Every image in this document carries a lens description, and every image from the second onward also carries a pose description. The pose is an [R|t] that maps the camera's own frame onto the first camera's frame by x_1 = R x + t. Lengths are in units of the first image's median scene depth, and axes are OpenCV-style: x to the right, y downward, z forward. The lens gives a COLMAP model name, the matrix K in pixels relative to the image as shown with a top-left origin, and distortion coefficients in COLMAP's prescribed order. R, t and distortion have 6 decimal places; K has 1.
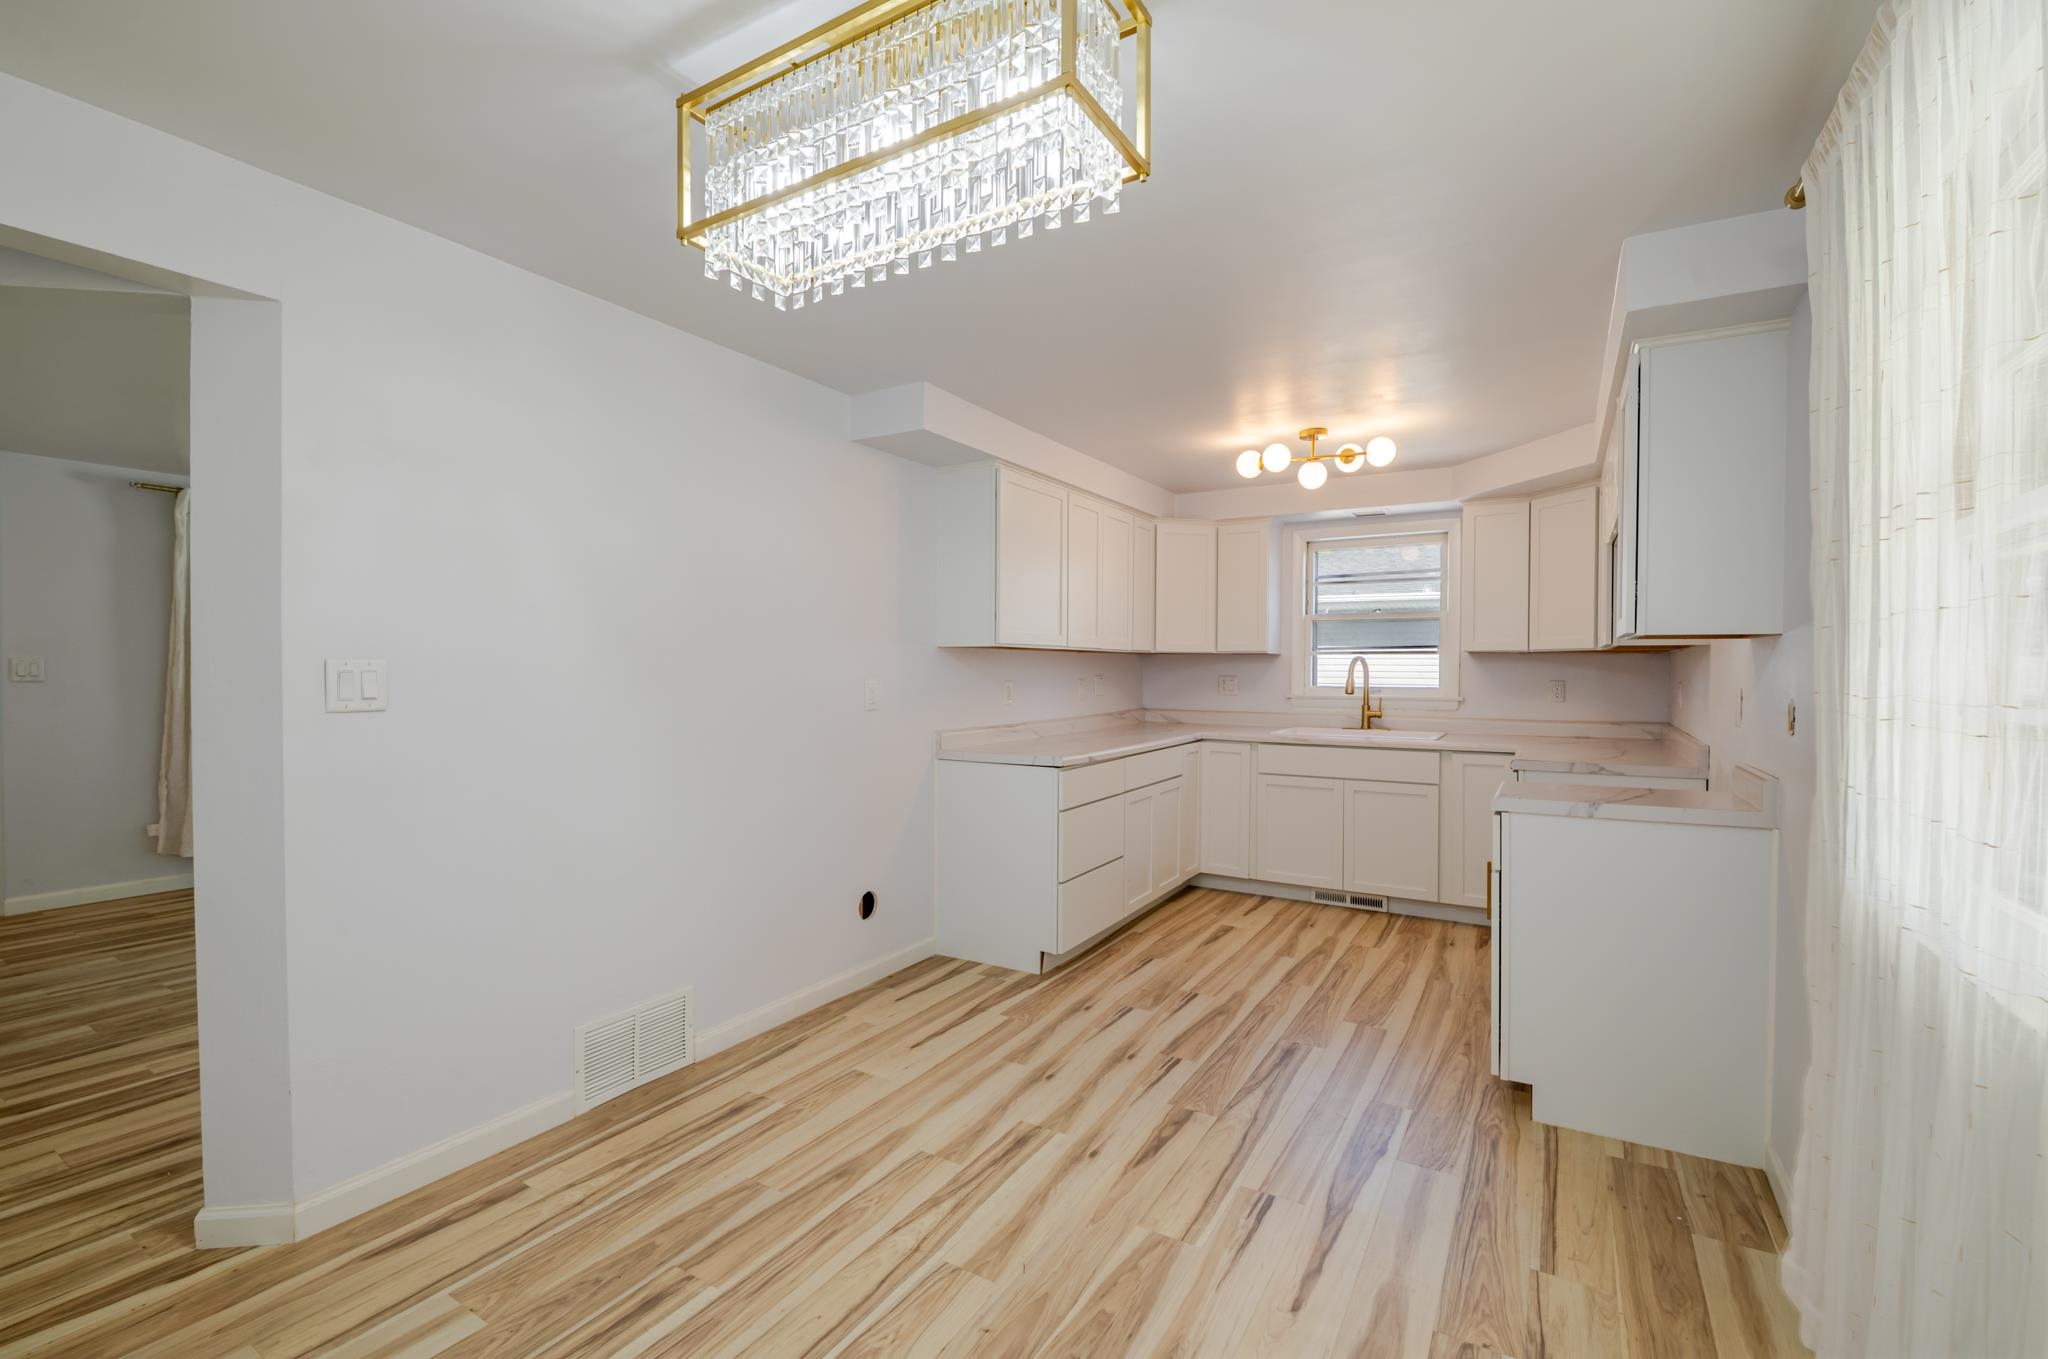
lens RADIAL K [[883.4, 0, 1013.2], [0, 883.4, 672.4], [0, 0, 1]] dist [-0.004646, -0.000649]
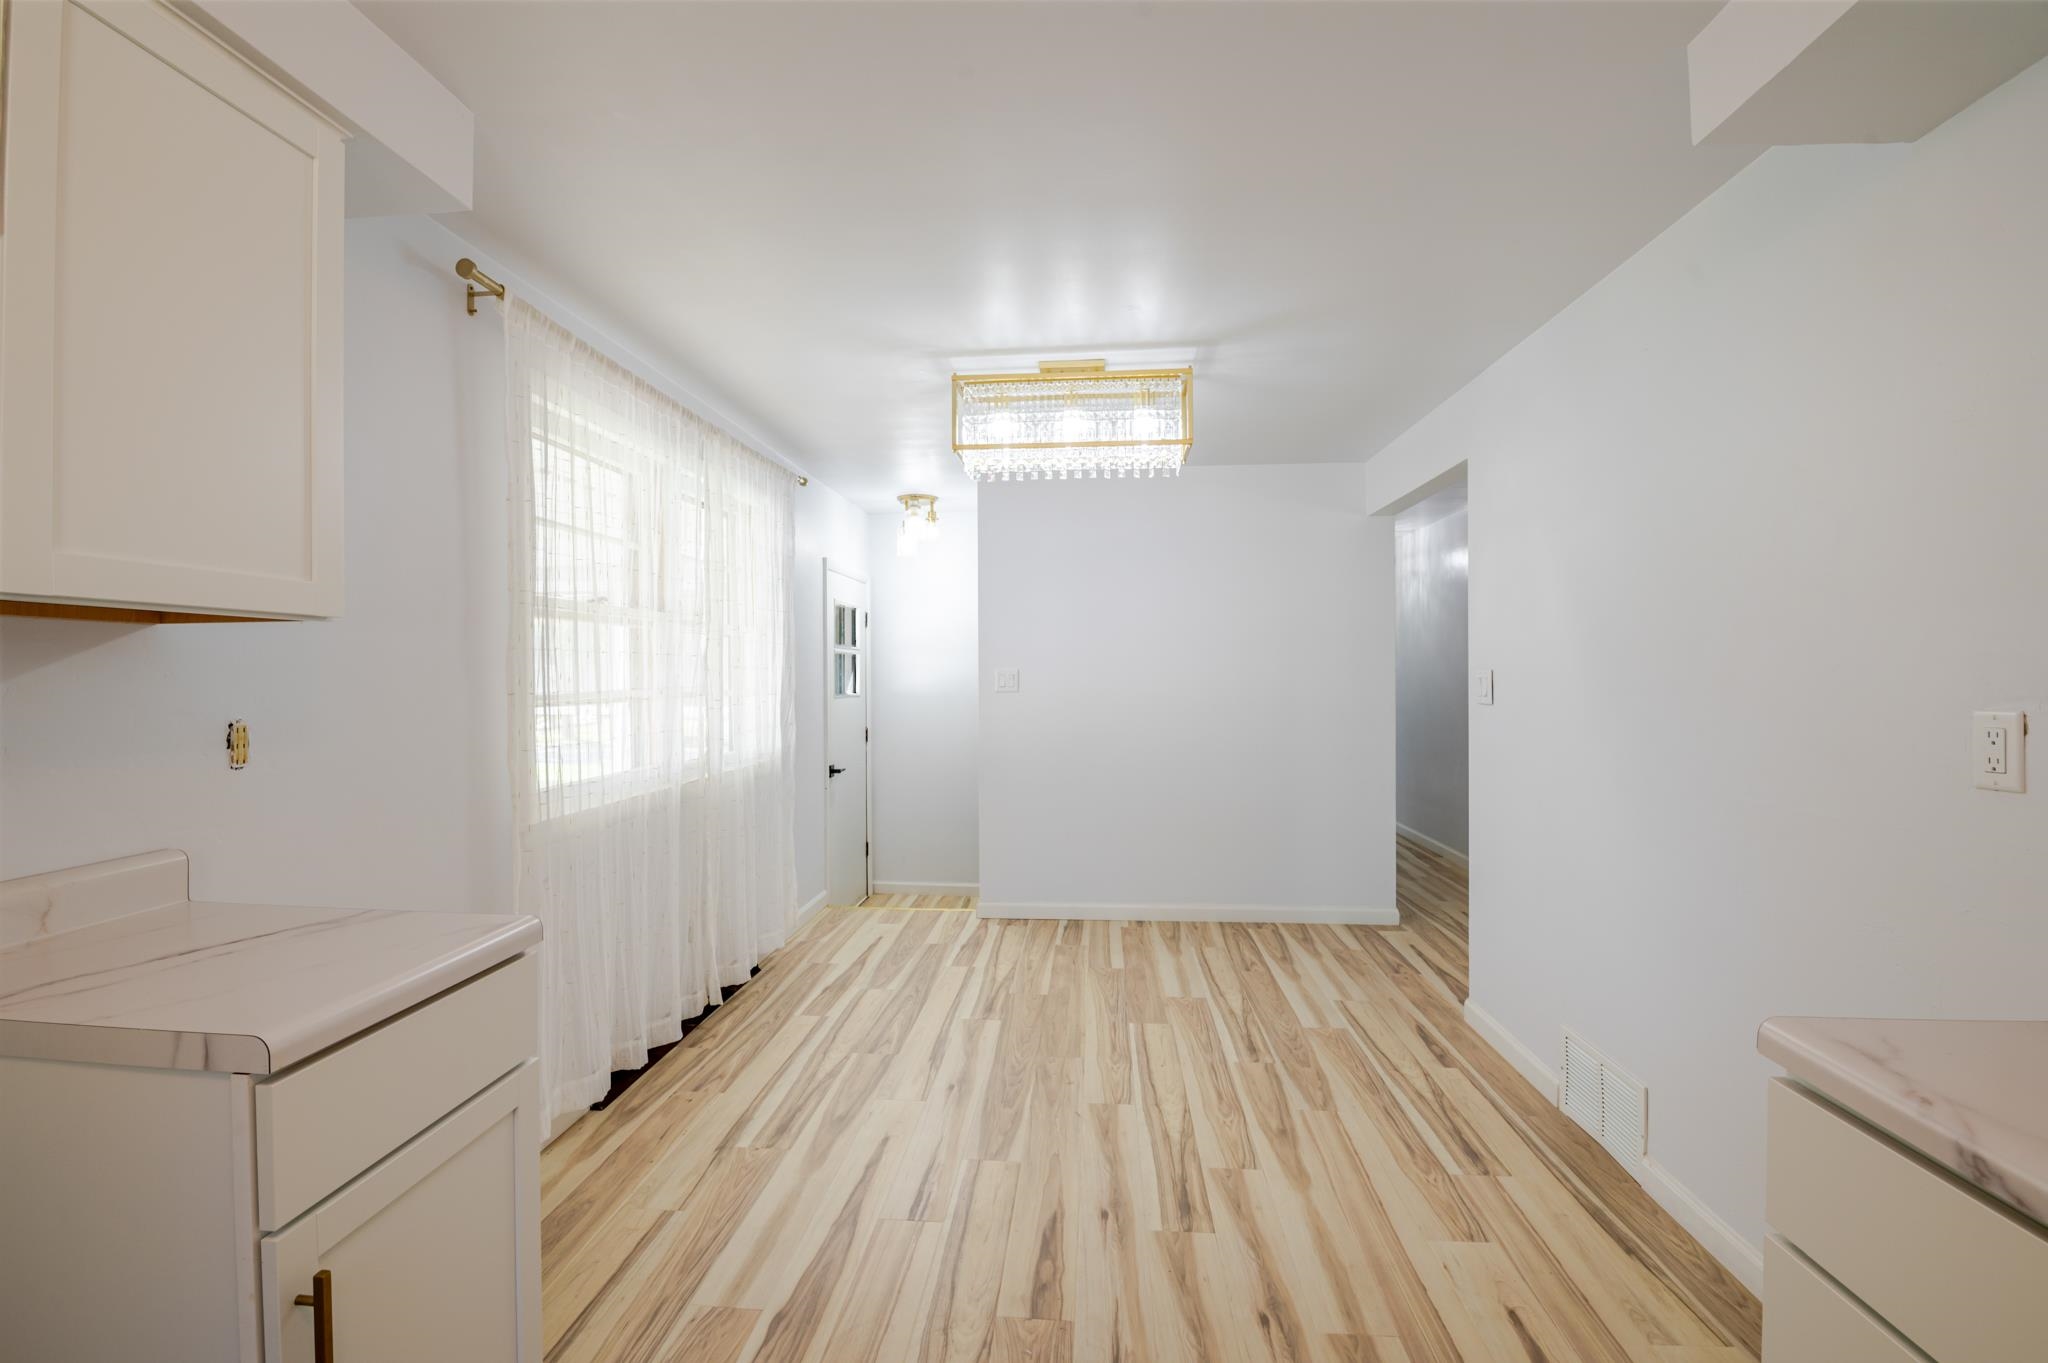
lens RADIAL K [[883.4, 0, 1014.6], [0, 883.4, 680.3], [0, 0, 1]] dist [-0.004646, -0.000649]
pose [[-0.895963, 0.001225, -0.444126, 0.440870], [-0.003090, 0.999955, 0.008992, -0.003381], [0.444117, 0.009429, -0.895919, 1.359267]]
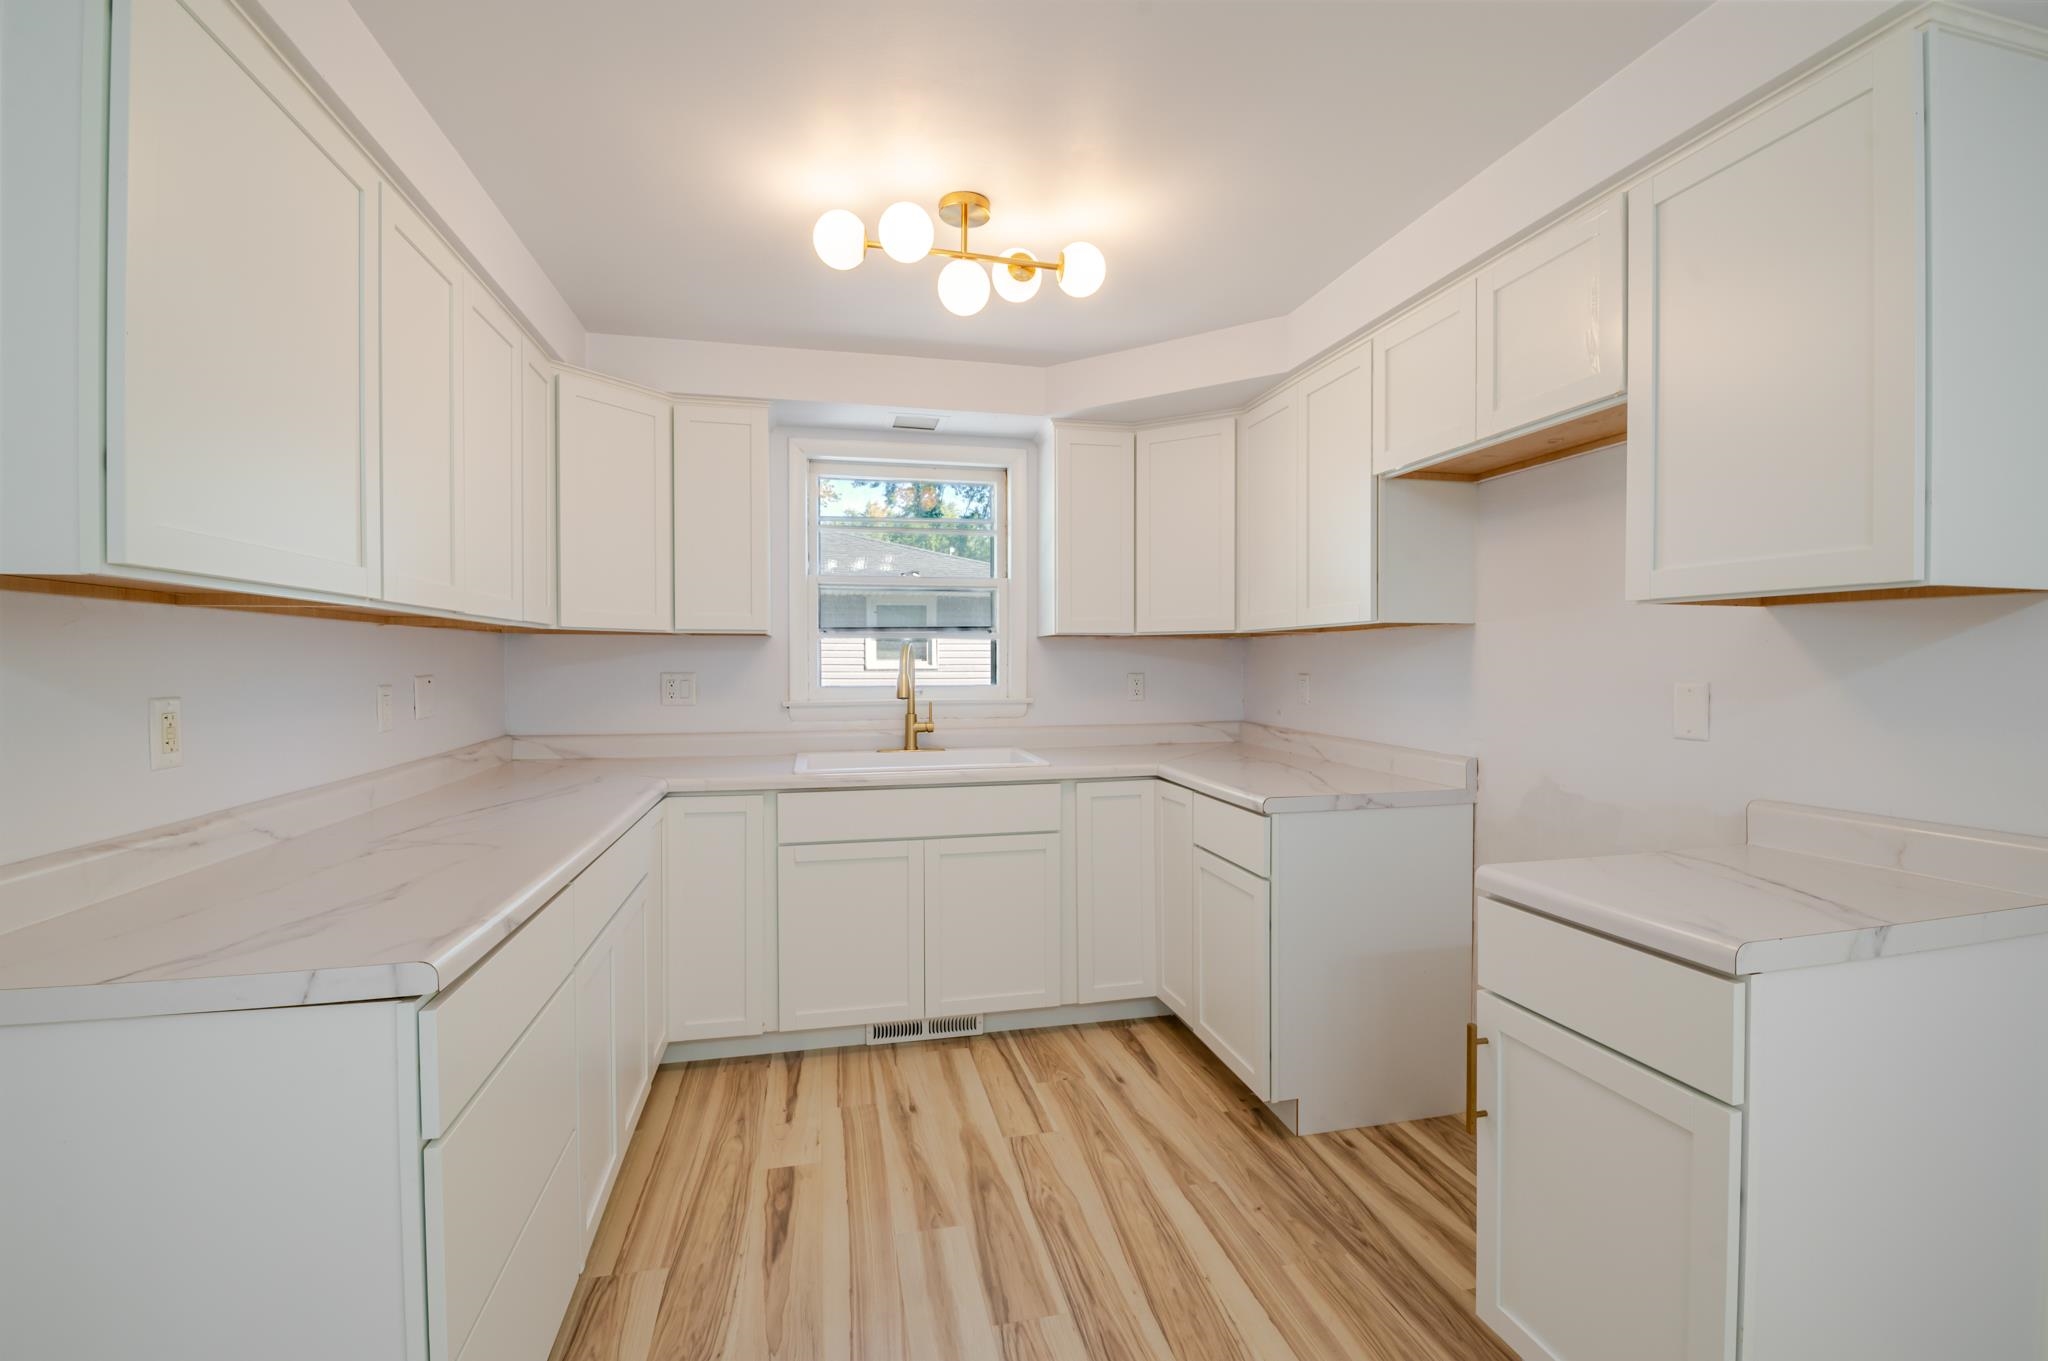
lens RADIAL K [[883.4, 0, 1016.6], [0, 883.4, 678.7], [0, 0, 1]] dist [-0.004646, -0.000649]
pose [[0.714667, -0.018239, 0.699227, -0.012155], [0.009146, 0.999818, 0.016732, 0.000232], [-0.699405, -0.005563, 0.714704, 0.869201]]
